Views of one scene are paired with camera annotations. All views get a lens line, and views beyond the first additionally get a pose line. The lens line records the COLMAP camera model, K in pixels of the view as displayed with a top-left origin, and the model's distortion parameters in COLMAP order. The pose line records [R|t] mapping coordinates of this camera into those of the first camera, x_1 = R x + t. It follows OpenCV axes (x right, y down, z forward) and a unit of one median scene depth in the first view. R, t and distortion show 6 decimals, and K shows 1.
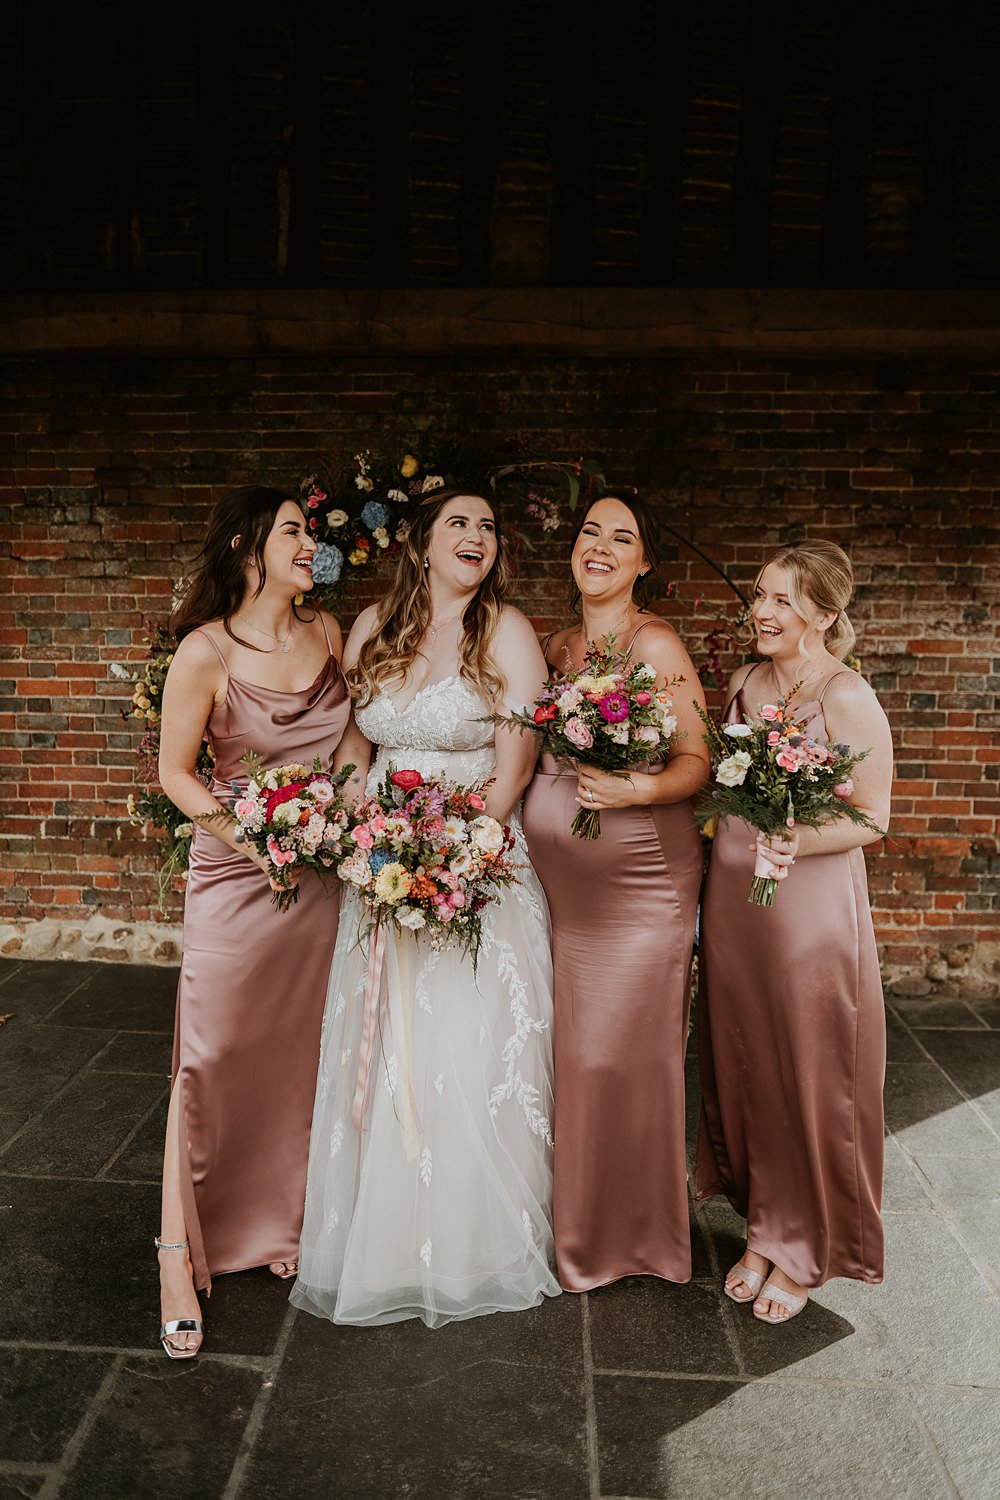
lens RADIAL K [[1093.3, 0, 489.3], [0, 1093.3, 737.3], [0, 0, 1]] dist [-0.053144, 0.054332]
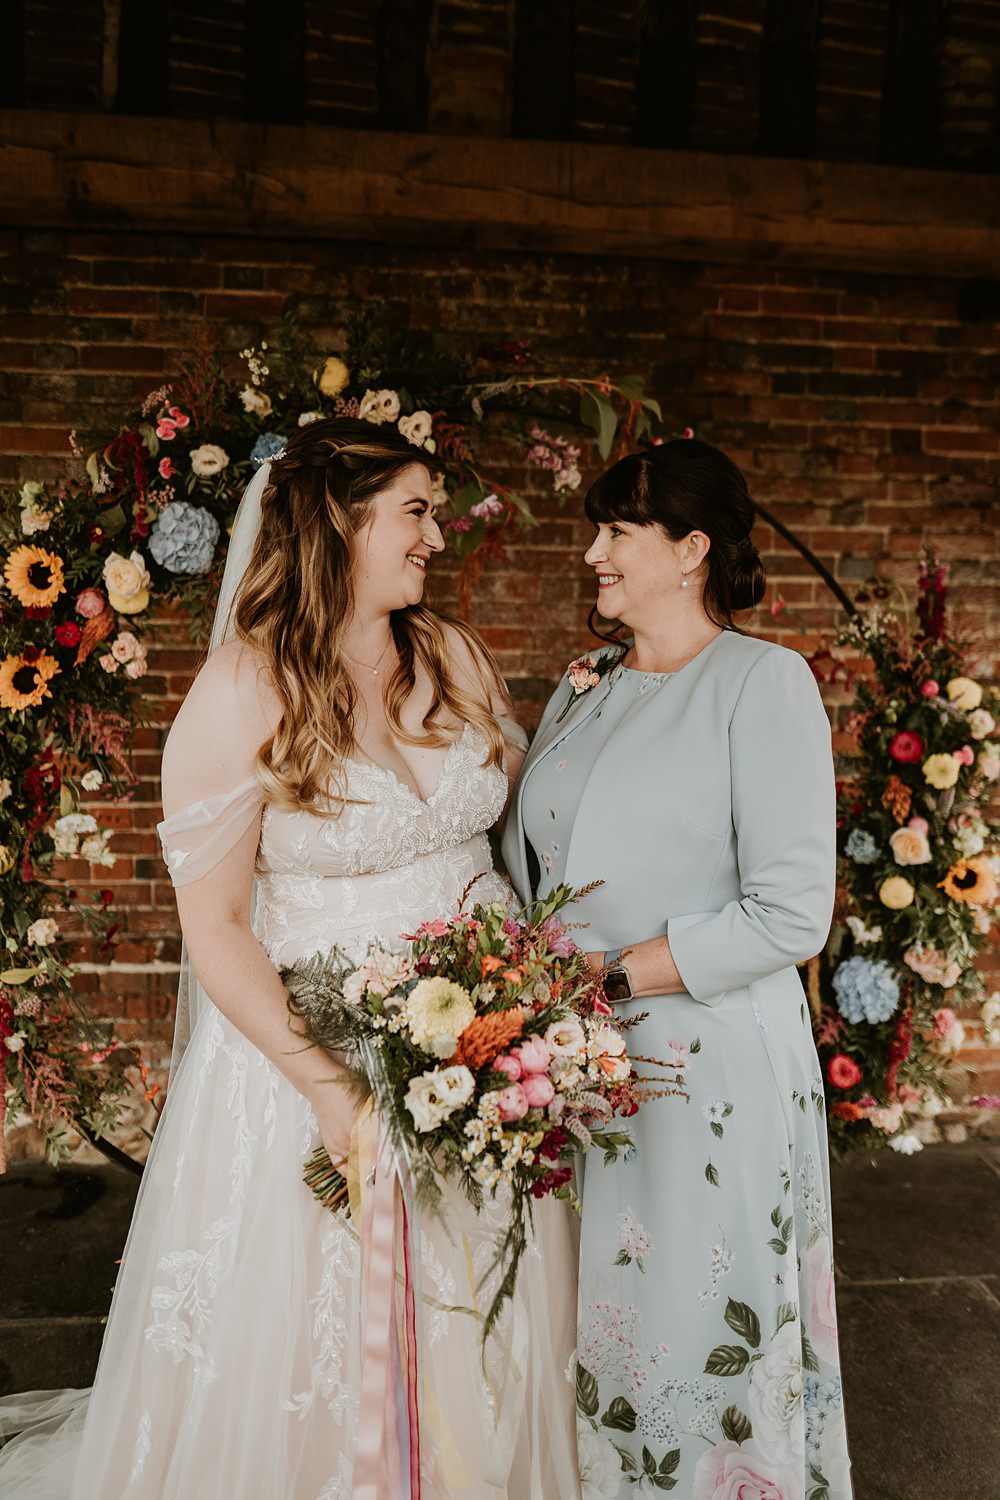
lens RADIAL K [[1069.1, 0, 508.0], [0, 1069.1, 717.6], [0, 0, 1]] dist [-0.046563, 0.039967]
pose [[0.986477, -0.011076, 0.163526, -0.062719], [0.013870, 0.999777, -0.015952, -0.043137], [-0.163313, 0.018004, 0.986410, 0.342200]]
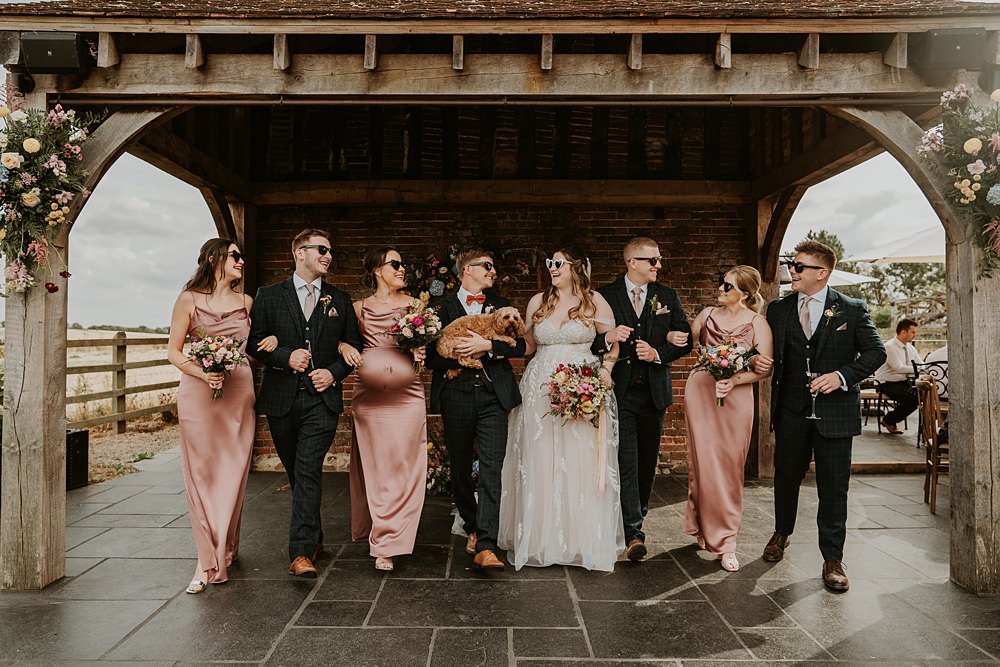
lens RADIAL K [[738.3, 0, 488.9], [0, 738.3, 335.2], [0, 0, 1]] dist [-0.051692, 0.047364]
pose [[0.998157, -0.014587, 0.058898, -0.110921], [0.022505, 0.990438, -0.136109, 0.153919], [-0.056349, 0.137184, 0.988941, -0.571381]]
